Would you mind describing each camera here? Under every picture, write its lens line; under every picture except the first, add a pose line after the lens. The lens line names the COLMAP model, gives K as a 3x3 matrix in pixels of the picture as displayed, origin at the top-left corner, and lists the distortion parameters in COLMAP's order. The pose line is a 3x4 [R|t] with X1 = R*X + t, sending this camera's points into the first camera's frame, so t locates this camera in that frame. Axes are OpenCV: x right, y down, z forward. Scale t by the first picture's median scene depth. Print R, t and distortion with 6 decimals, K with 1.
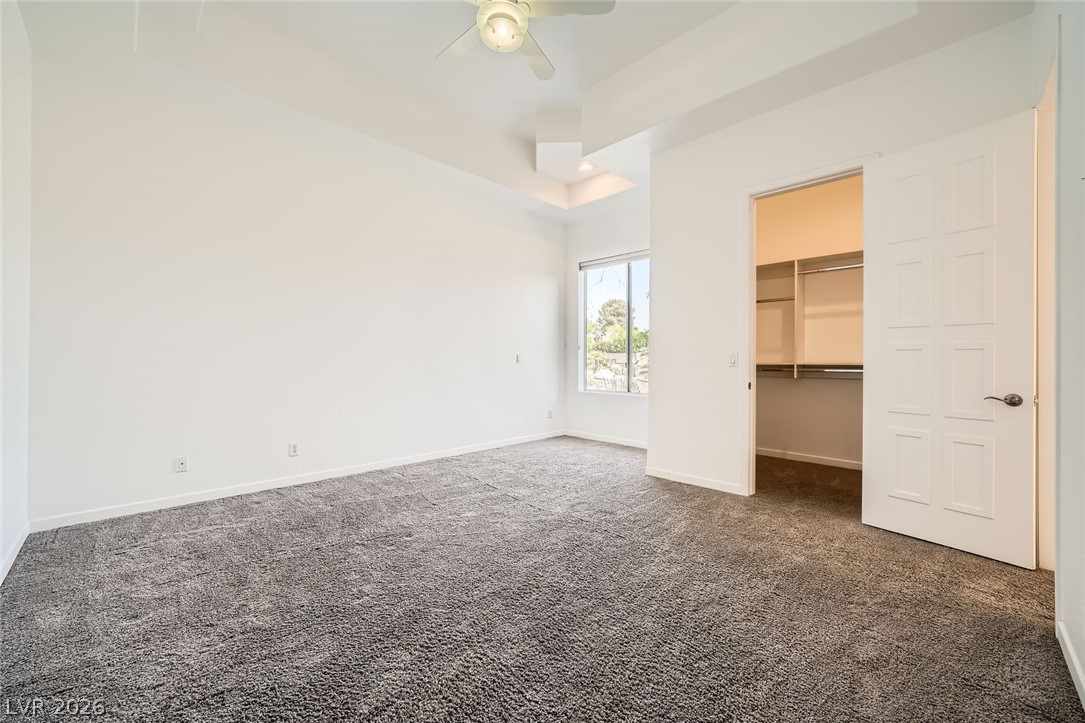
lens RADIAL K [[428.9, 0, 546.2], [0, 428.9, 363.8], [0, 0, 1]] dist [-0.013241, 0.000191]
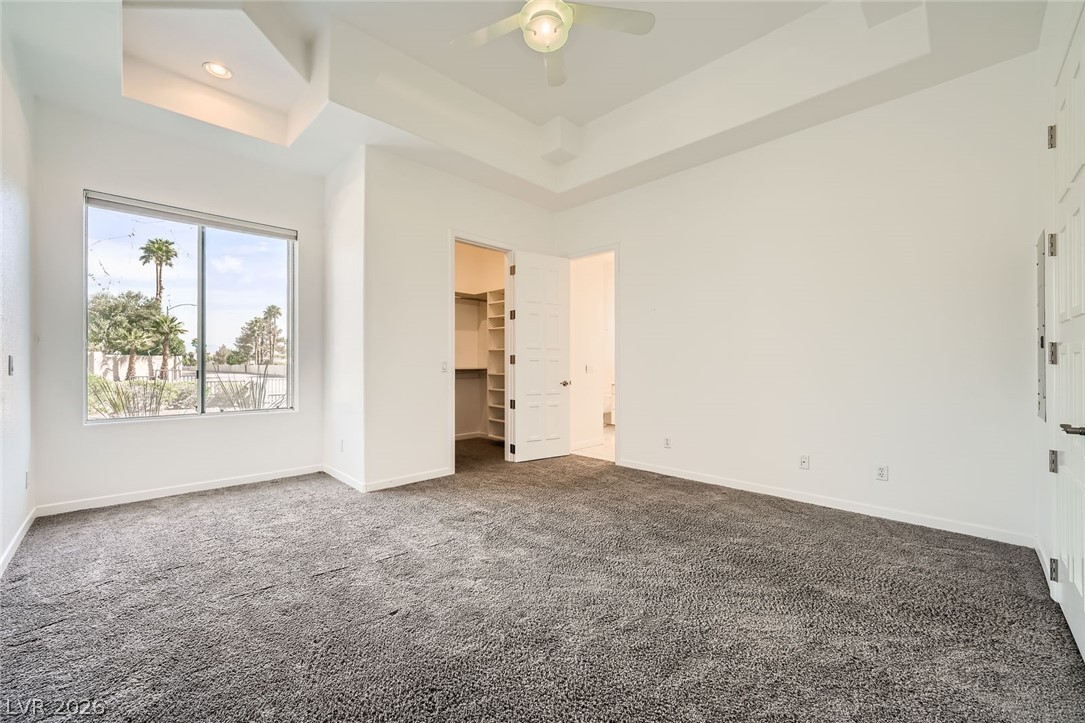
lens RADIAL K [[428.9, 0, 546.2], [0, 428.9, 363.8], [0, 0, 1]] dist [-0.013241, 0.000191]
pose [[0.011339, -0.001734, 0.999934, -0.787150], [0.007696, 0.999969, 0.001647, -0.016402], [-0.999906, 0.007677, 0.011352, 0.710746]]
